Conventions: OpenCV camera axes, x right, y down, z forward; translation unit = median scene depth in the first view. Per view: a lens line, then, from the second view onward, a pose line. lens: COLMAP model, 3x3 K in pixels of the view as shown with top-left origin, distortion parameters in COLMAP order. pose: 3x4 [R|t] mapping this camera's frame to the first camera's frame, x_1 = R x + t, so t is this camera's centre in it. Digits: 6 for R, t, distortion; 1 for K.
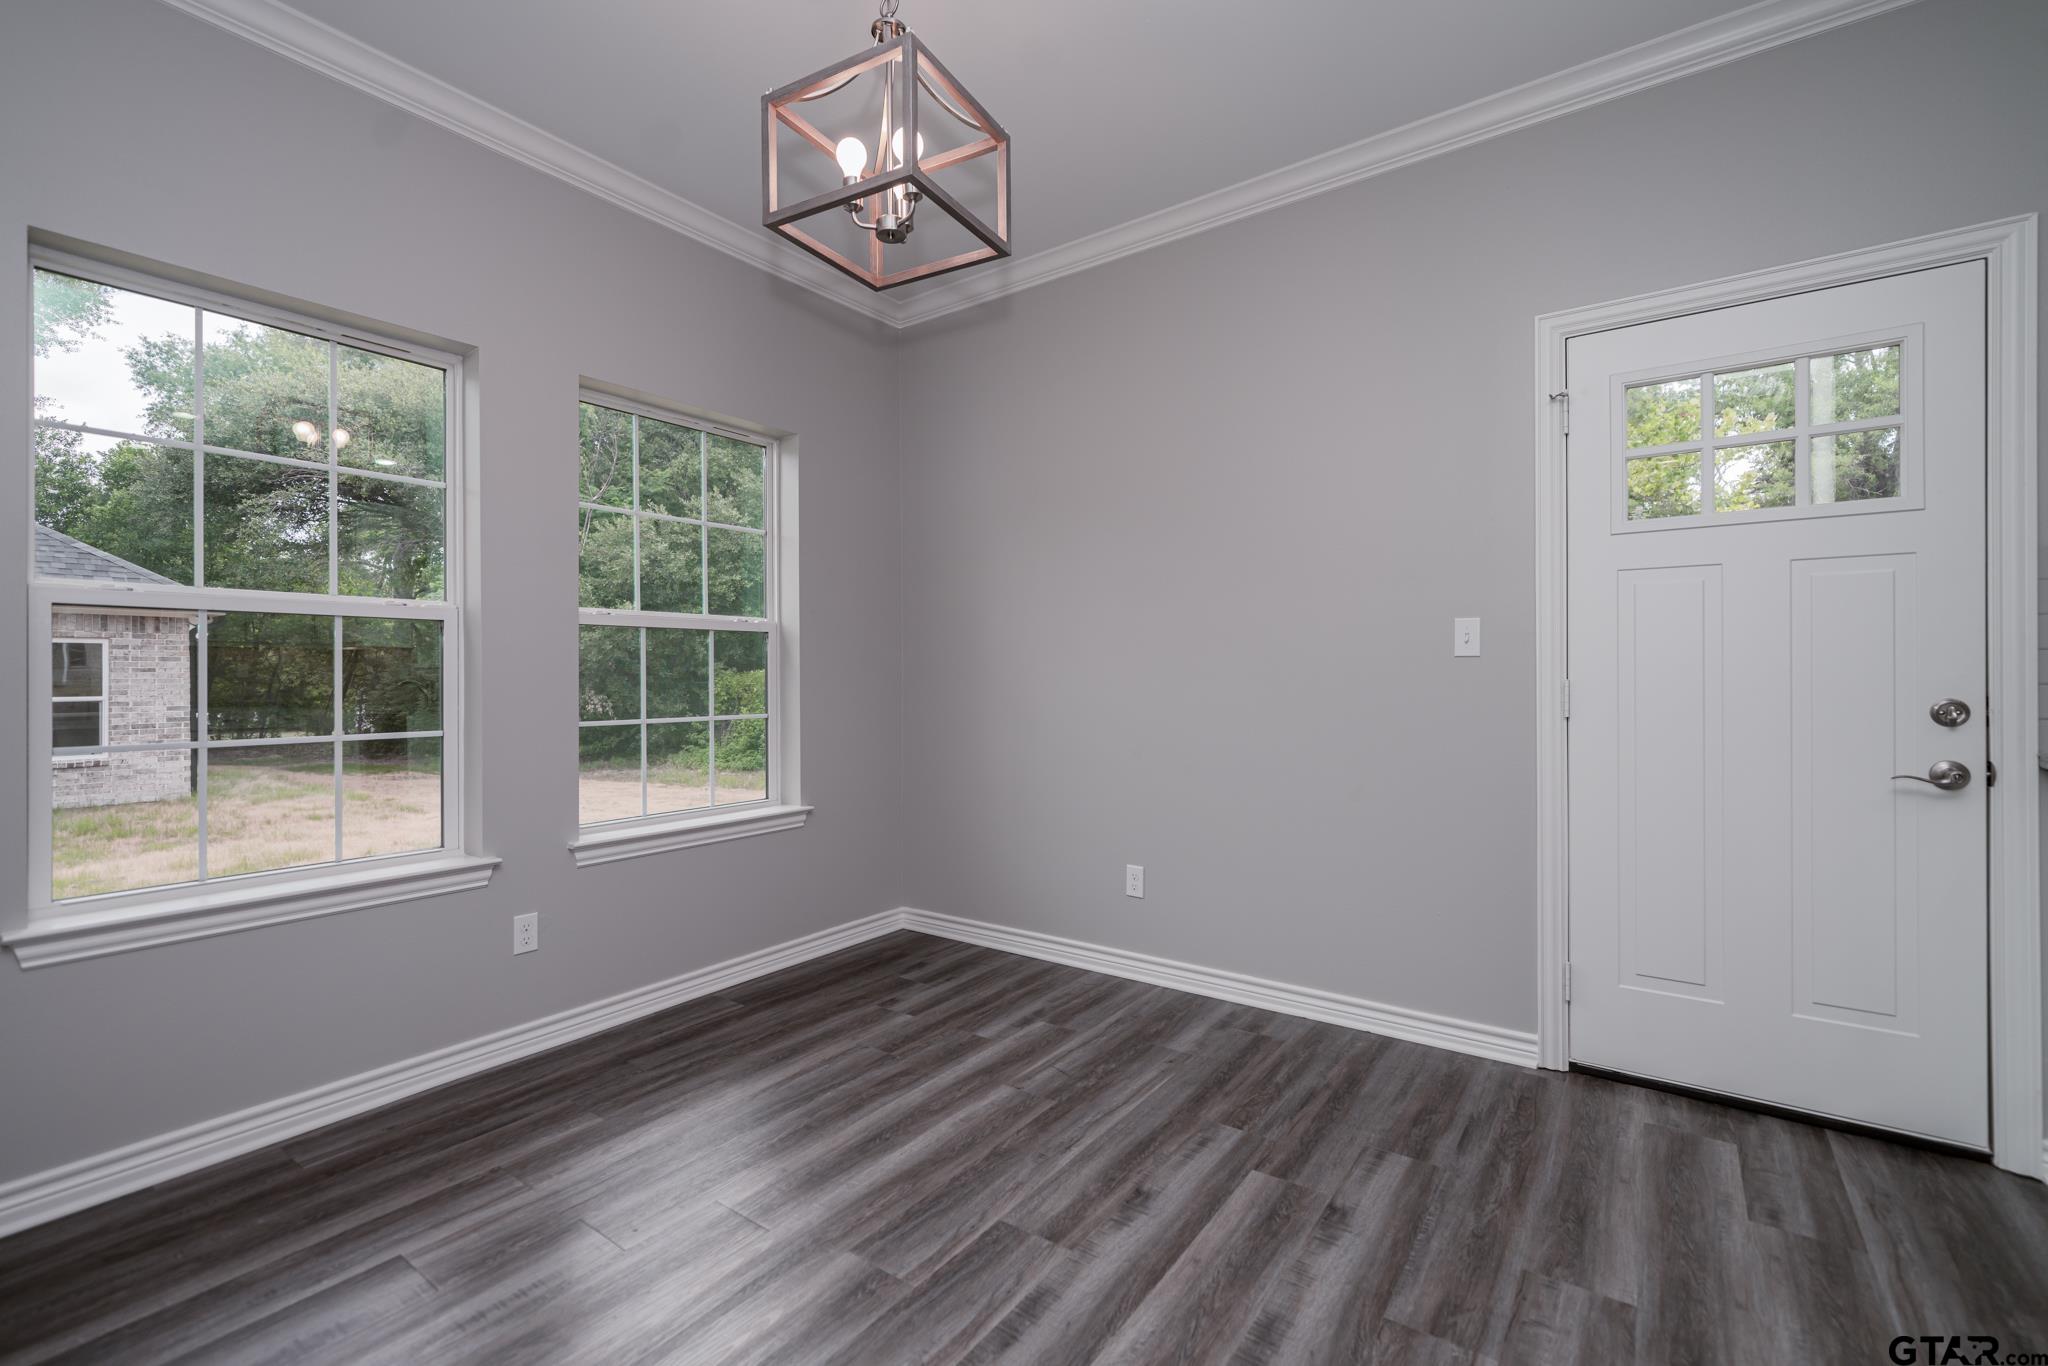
lens RADIAL K [[890.1, 0, 1013.7], [0, 890.1, 680.0], [0, 0, 1]] dist [0.001547, 0.000370]
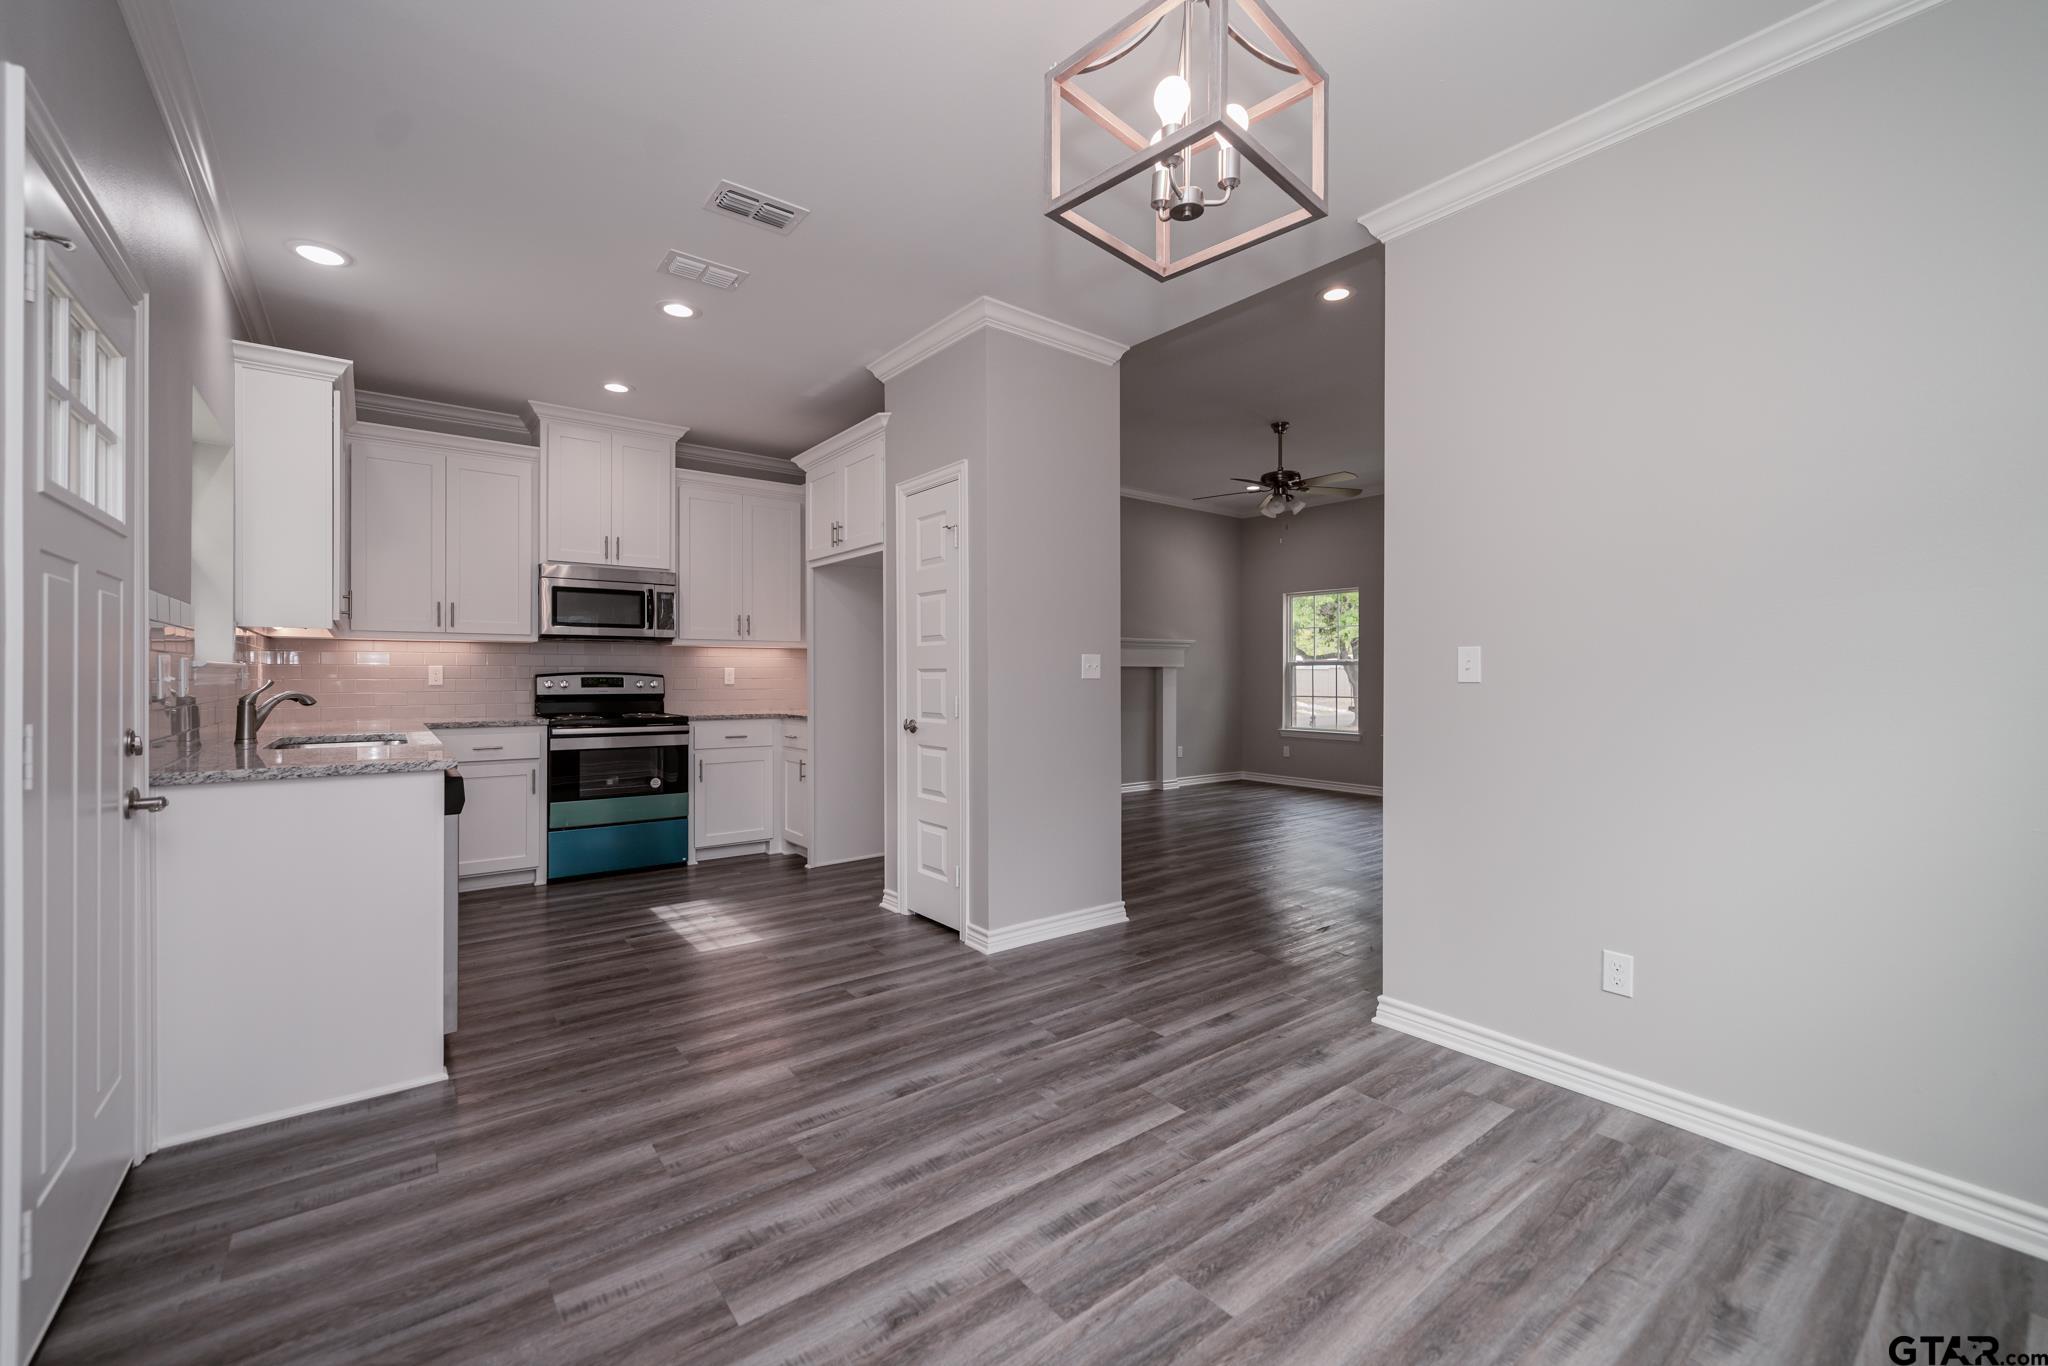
lens RADIAL K [[829.4, 0, 1012.2], [0, 829.4, 675.2], [0, 0, 1]] dist [-0.000410, 0.000195]
pose [[-0.959588, 0.003471, 0.281387, -0.210669], [0.004153, 0.999990, 0.001827, -0.044360], [-0.281378, 0.002922, -0.959593, 1.911256]]
